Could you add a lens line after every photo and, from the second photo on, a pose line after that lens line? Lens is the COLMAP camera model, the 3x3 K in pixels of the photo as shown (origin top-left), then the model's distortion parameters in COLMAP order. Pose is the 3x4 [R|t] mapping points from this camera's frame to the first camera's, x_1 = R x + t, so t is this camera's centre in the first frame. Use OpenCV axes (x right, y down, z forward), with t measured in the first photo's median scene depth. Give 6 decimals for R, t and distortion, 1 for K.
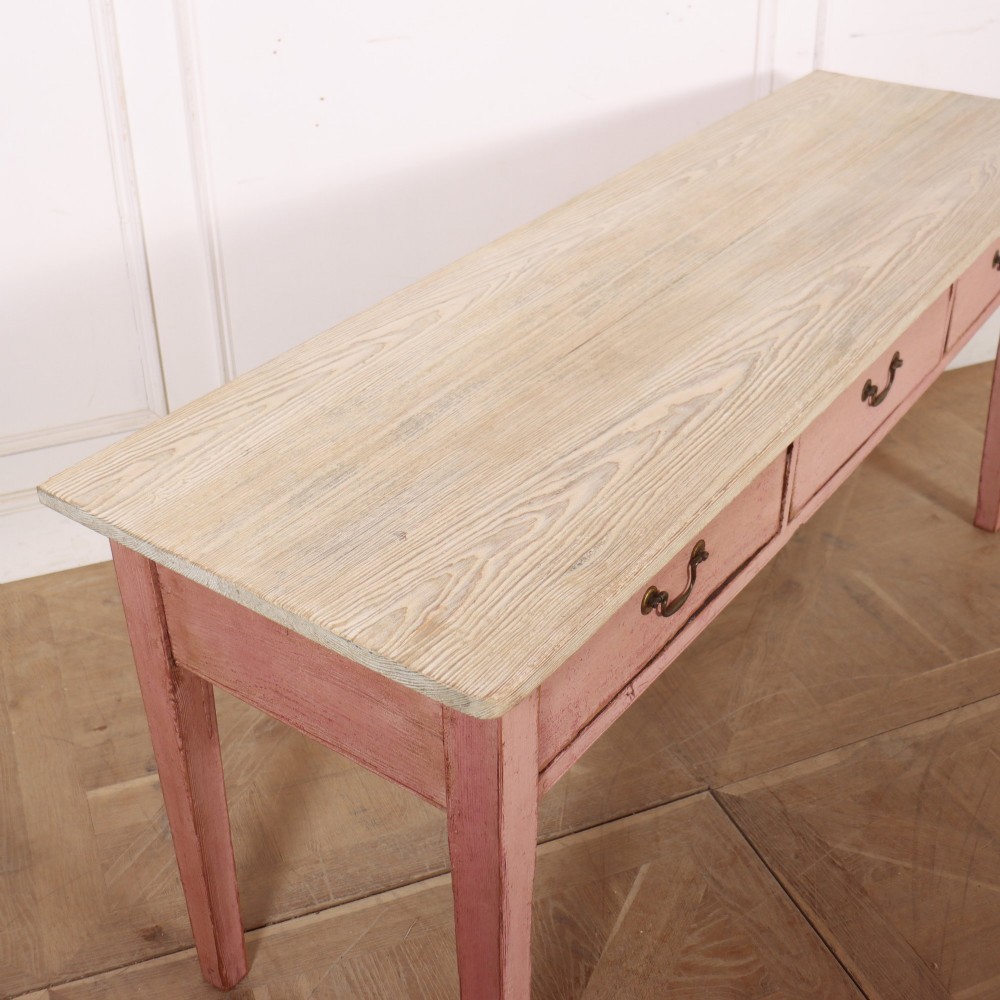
lens RADIAL K [[1324.4, 0, 420.9], [0, 1324.4, 440.9], [0, 0, 1]] dist [-0.181943, 0.155416]
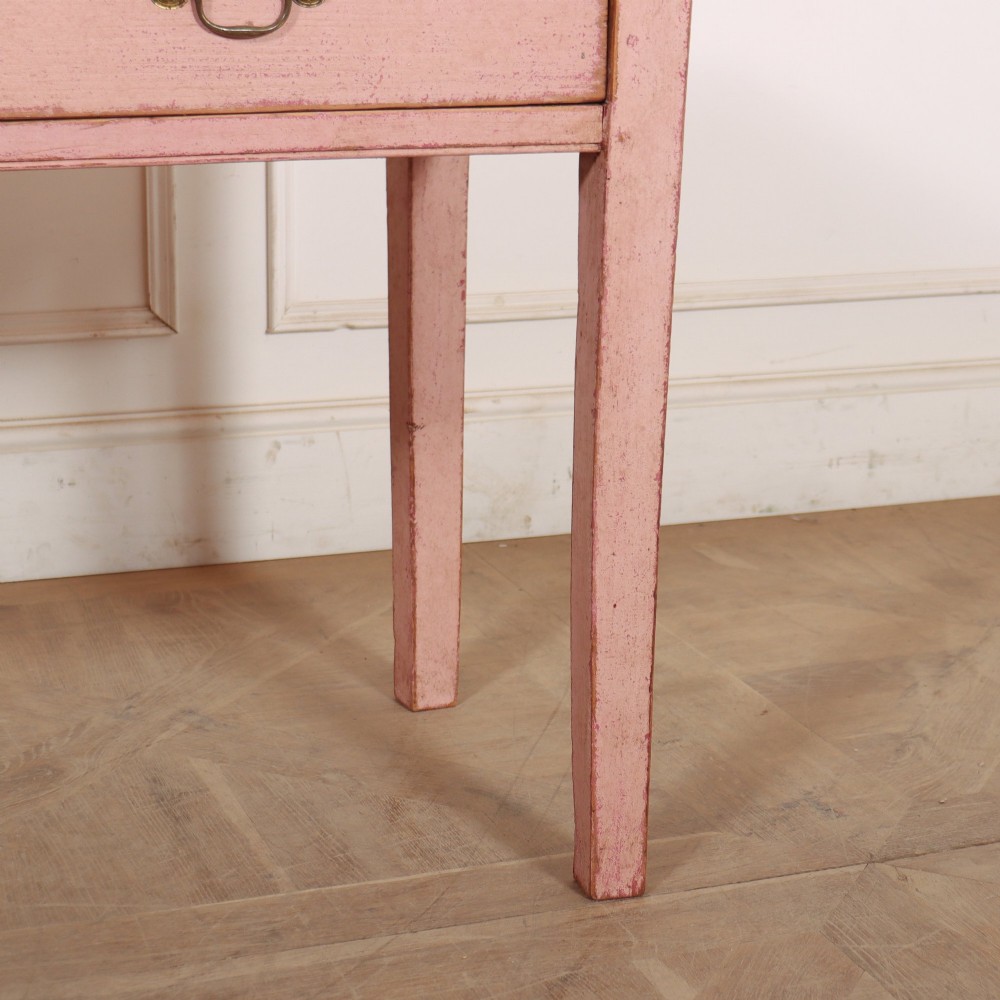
lens RADIAL K [[2133.4, 0, 503.6], [0, 2133.4, 555.9], [0, 0, 1]] dist [-0.107613, 0.224221]
pose [[0.997735, 0.054690, 0.039161, 0.557441], [-0.043514, 0.968734, -0.244254, 0.288608], [-0.051295, 0.241997, 0.968920, 0.298312]]
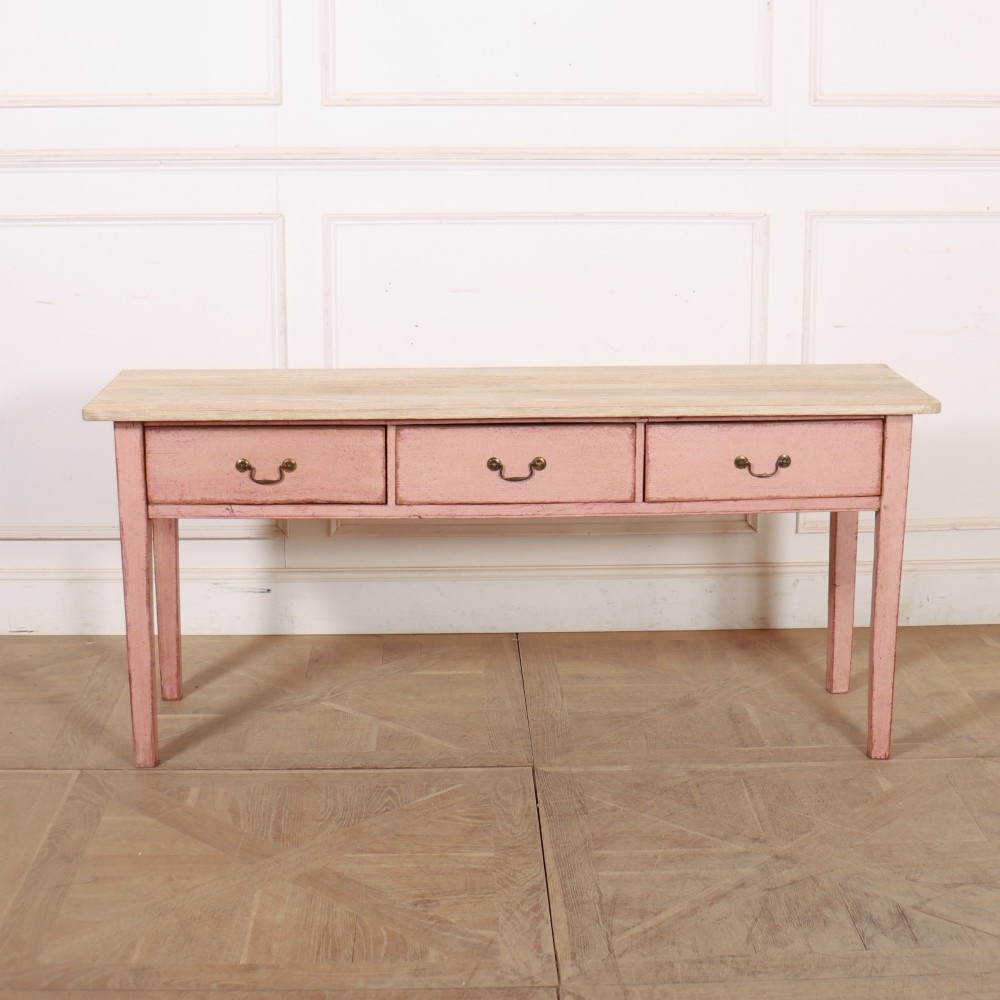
lens RADIAL K [[1795.8, 0, 500.0], [0, 1795.8, 500.0], [0, 0, 1]] dist [-0.178430, 0.051463]
pose [[0.950618, 0.109535, -0.290393, 0.805833], [-0.187280, 0.948556, -0.255279, 0.551115], [0.247493, 0.297058, 0.922228, -1.027969]]
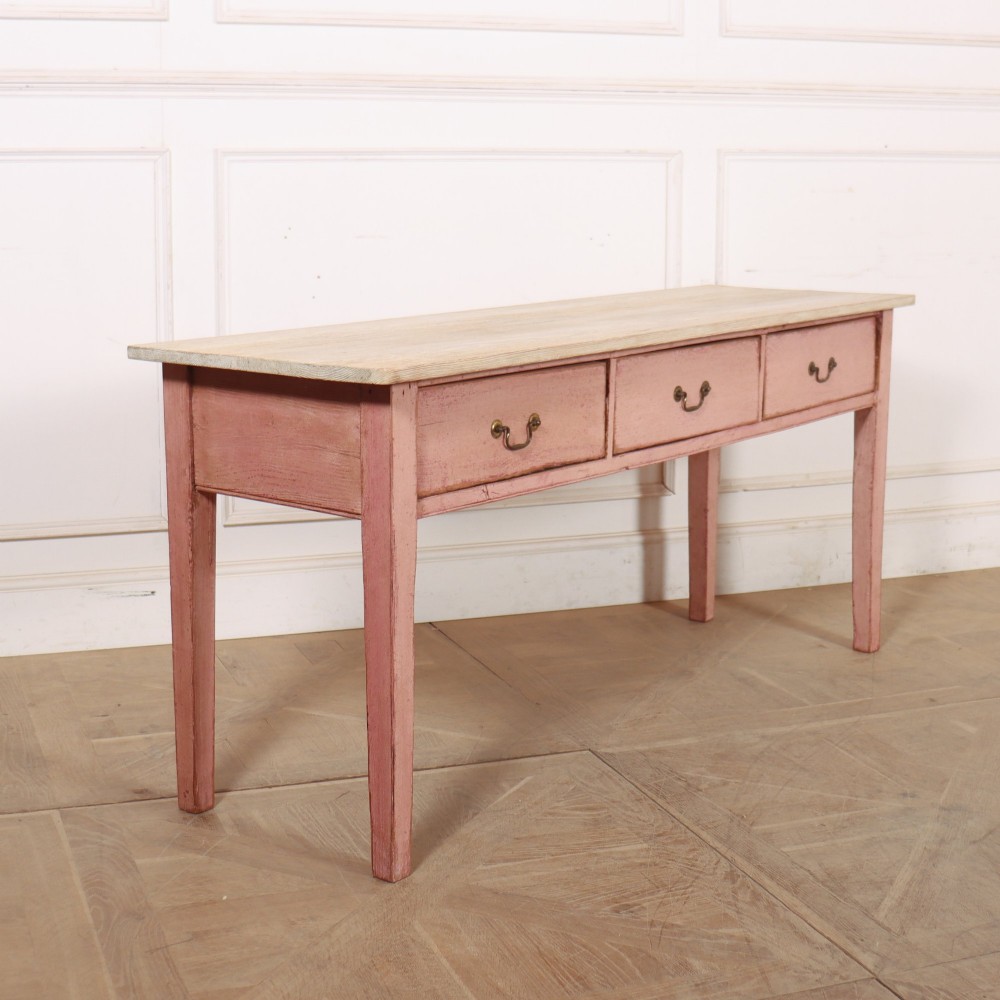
lens RADIAL K [[1684.3, 0, 413.4], [0, 1684.3, 481.2], [0, 0, 1]] dist [-0.164378, 0.002832]
pose [[0.998743, 0.043463, -0.024962, 0.090106], [-0.049342, 0.940065, -0.337407, 0.632645], [0.008802, 0.338214, 0.941028, -0.660607]]
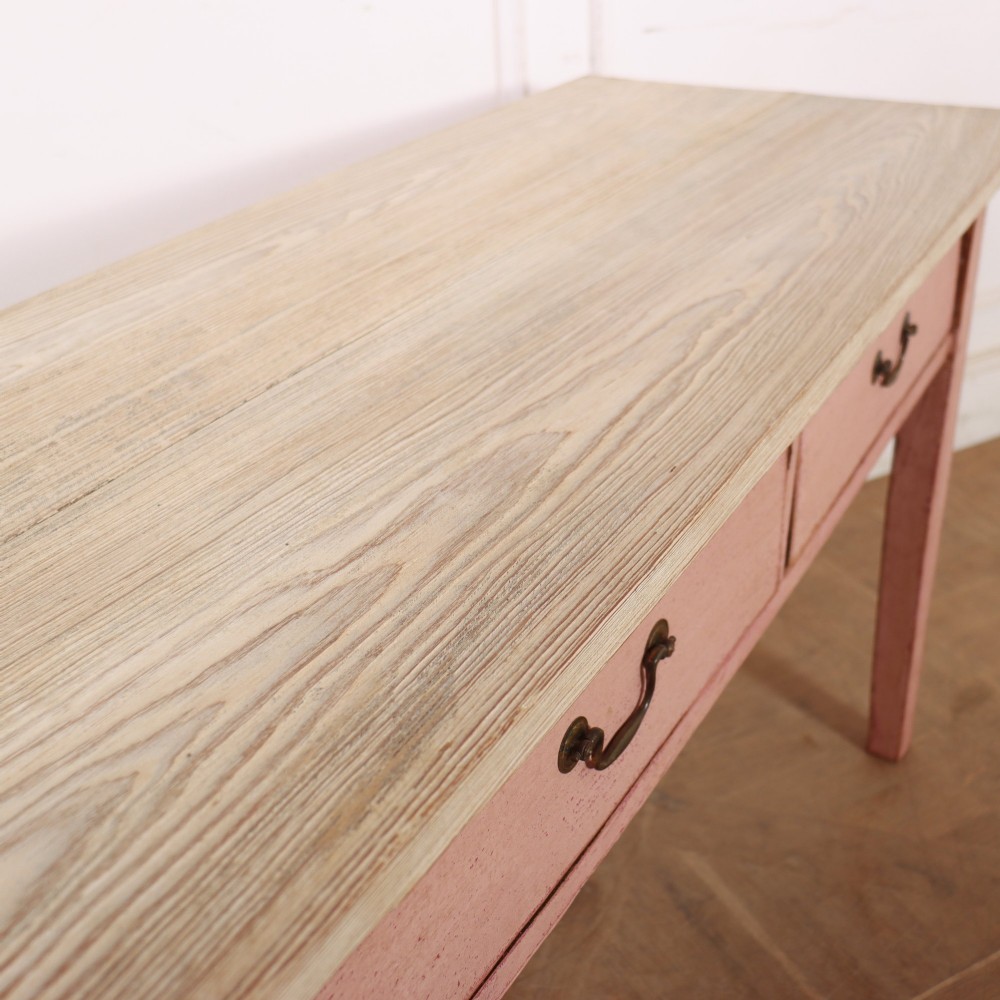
lens RADIAL K [[1191.6, 0, 481.1], [0, 1191.6, 471.3], [0, 0, 1]] dist [-0.145299, 0.050115]
pose [[0.994370, -0.056224, 0.089814, 0.261438], [0.058943, 0.997871, -0.027915, -0.104139], [-0.088053, 0.033052, 0.995567, 0.581195]]
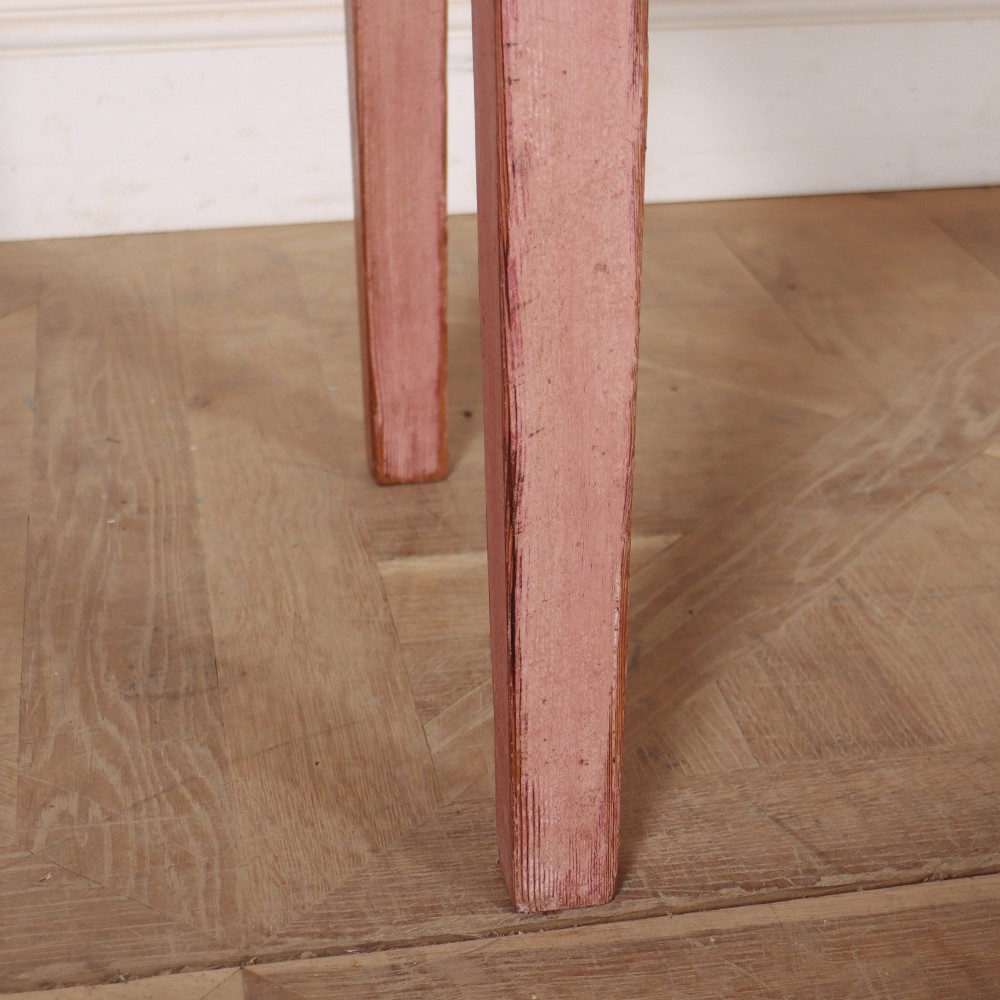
lens RADIAL K [[2028.1, 0, 589.8], [0, 2028.1, 634.2], [0, 0, 1]] dist [-0.147112, 0.378814]
pose [[0.990146, 0.107485, -0.089764, -0.163047], [-0.108168, 0.994129, -0.002761, 0.322358], [0.088940, 0.012444, 0.995959, 0.485930]]
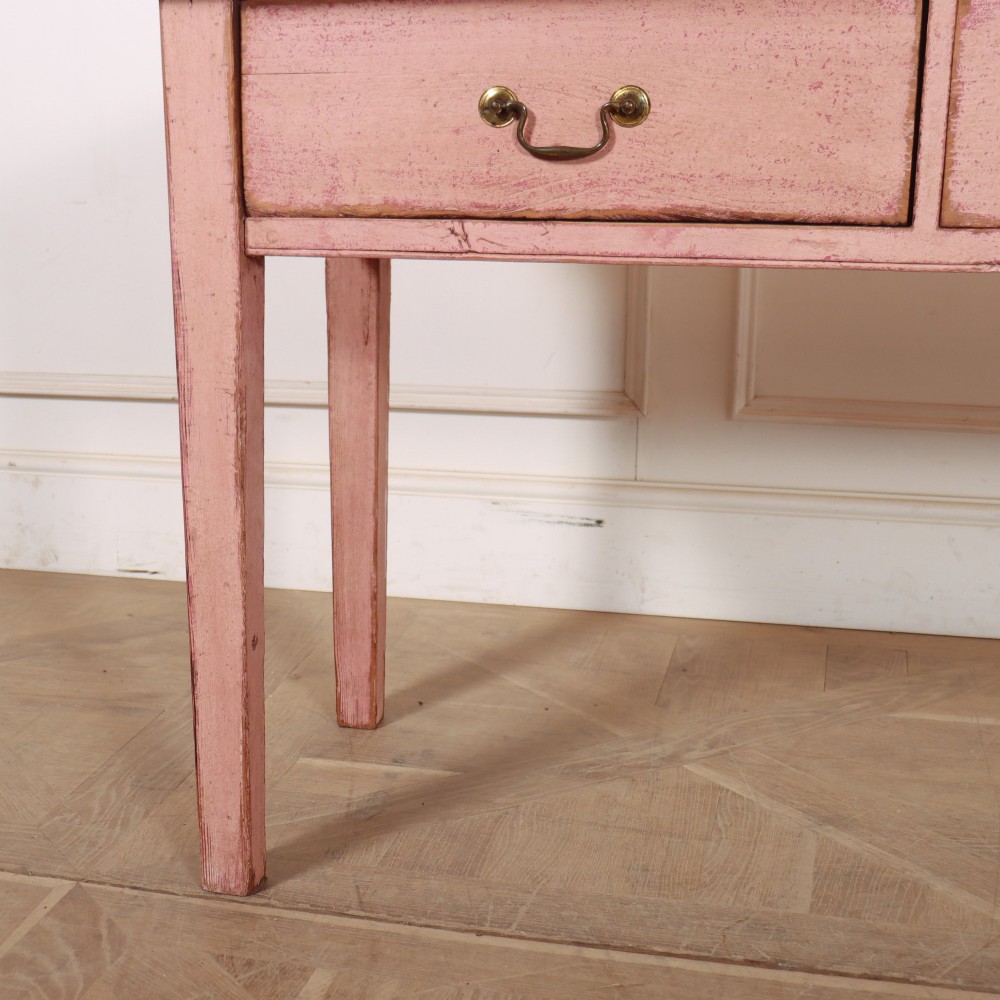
lens RADIAL K [[1723.8, 0, 287.5], [0, 1723.8, 614.9], [0, 0, 1]] dist [-0.154204, 0.180016]
pose [[0.787821, 0.197382, -0.583420, 0.292193], [-0.316673, 0.942270, -0.108832, 0.339686], [0.528258, 0.270494, 0.804846, 0.260201]]
